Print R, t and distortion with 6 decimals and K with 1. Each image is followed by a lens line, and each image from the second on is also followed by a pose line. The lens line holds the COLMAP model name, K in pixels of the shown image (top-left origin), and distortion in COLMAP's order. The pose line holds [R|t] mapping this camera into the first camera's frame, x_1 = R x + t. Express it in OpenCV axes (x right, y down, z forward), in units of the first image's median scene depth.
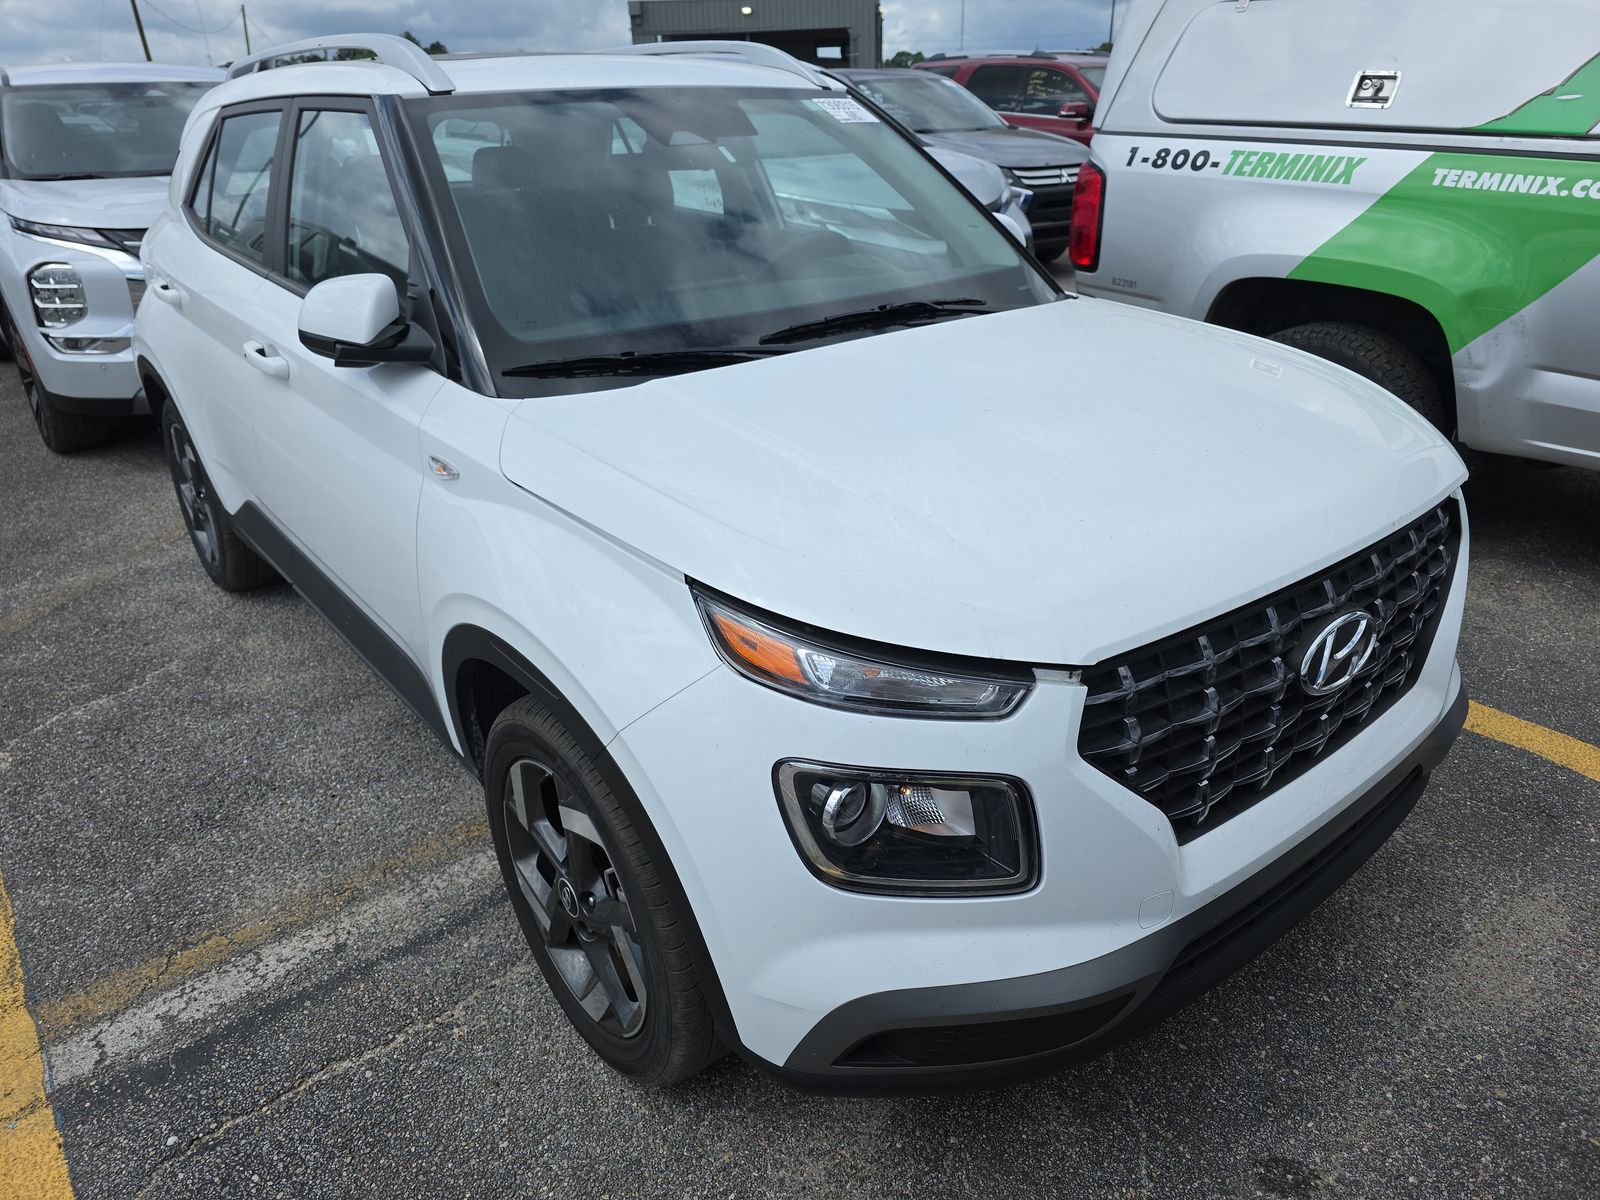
lens RADIAL K [[1061.9, 0, 800.8], [0, 1061.9, 606.7], [0, 0, 1]] dist [0.017954, -0.015844]
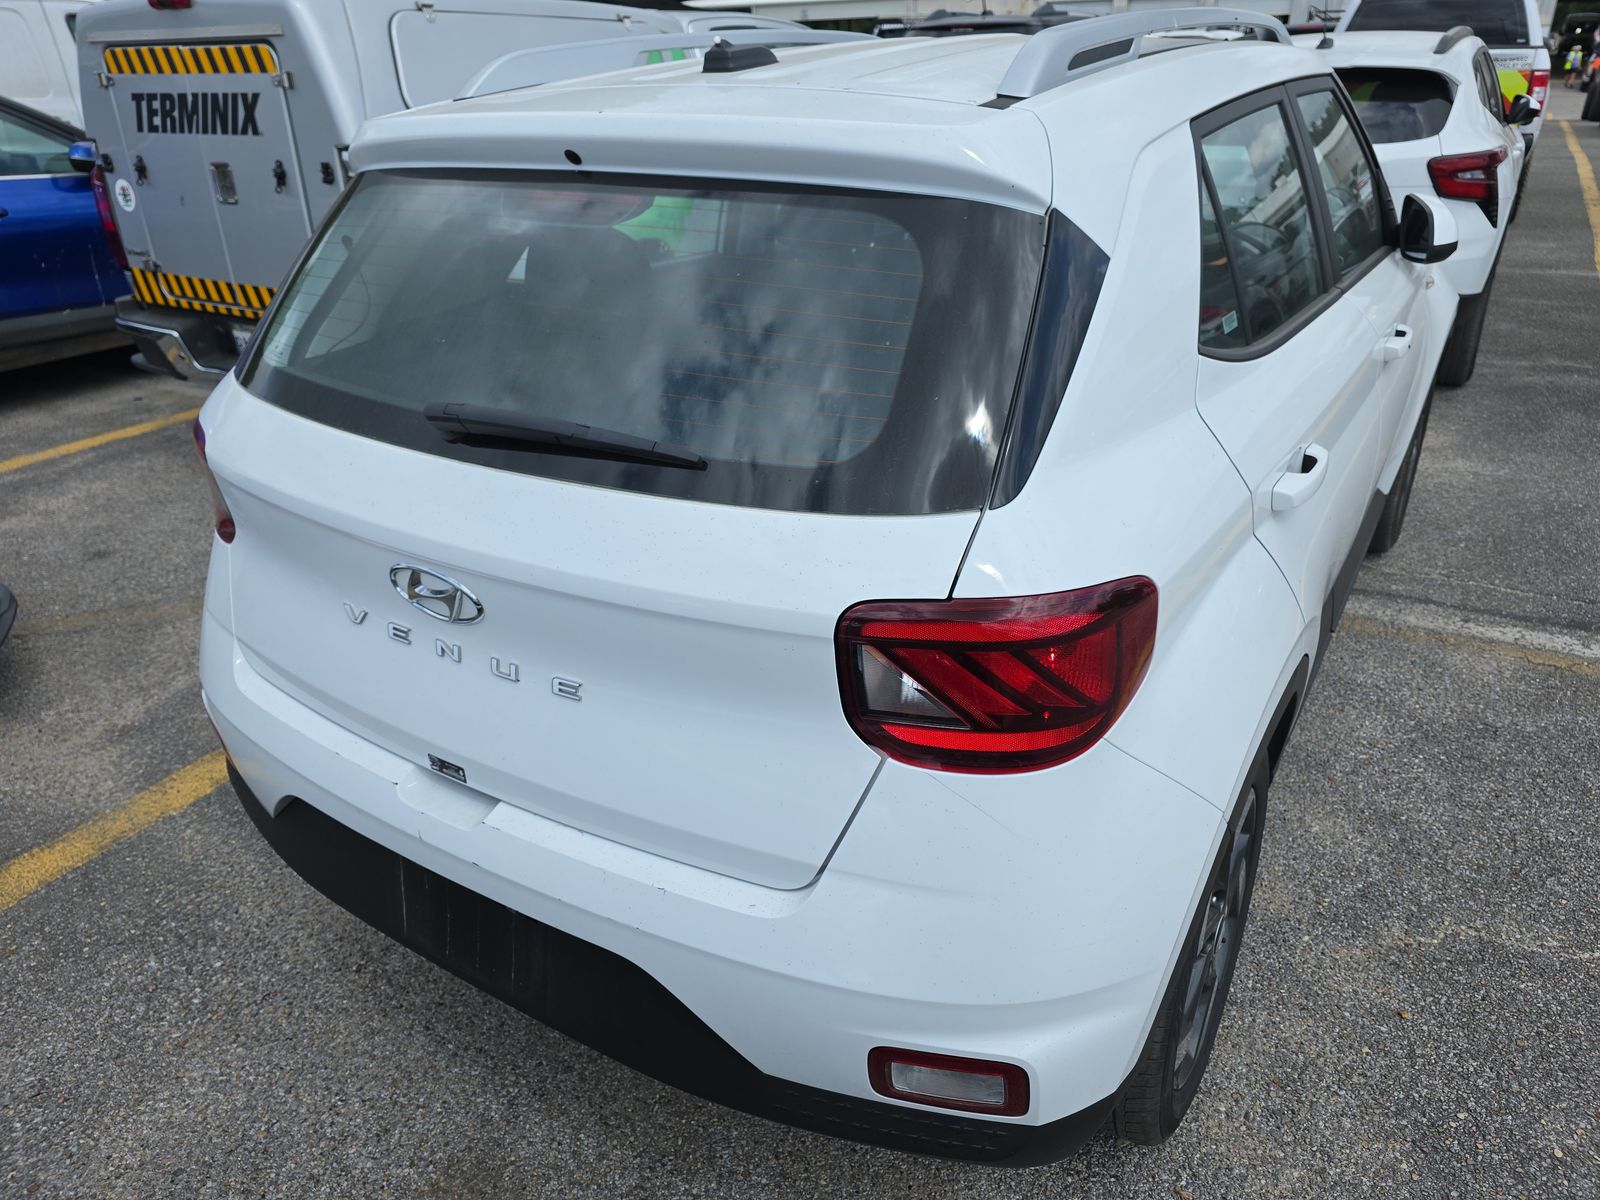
lens RADIAL K [[1061.9, 0, 800.8], [0, 1061.9, 600.8], [0, 0, 1]] dist [0.017954, -0.015844]
pose [[-0.300620, -0.421793, 0.855405, -1.431402], [0.443413, 0.732256, 0.516901, -0.912524], [-0.844401, 0.534689, -0.033102, 1.823541]]
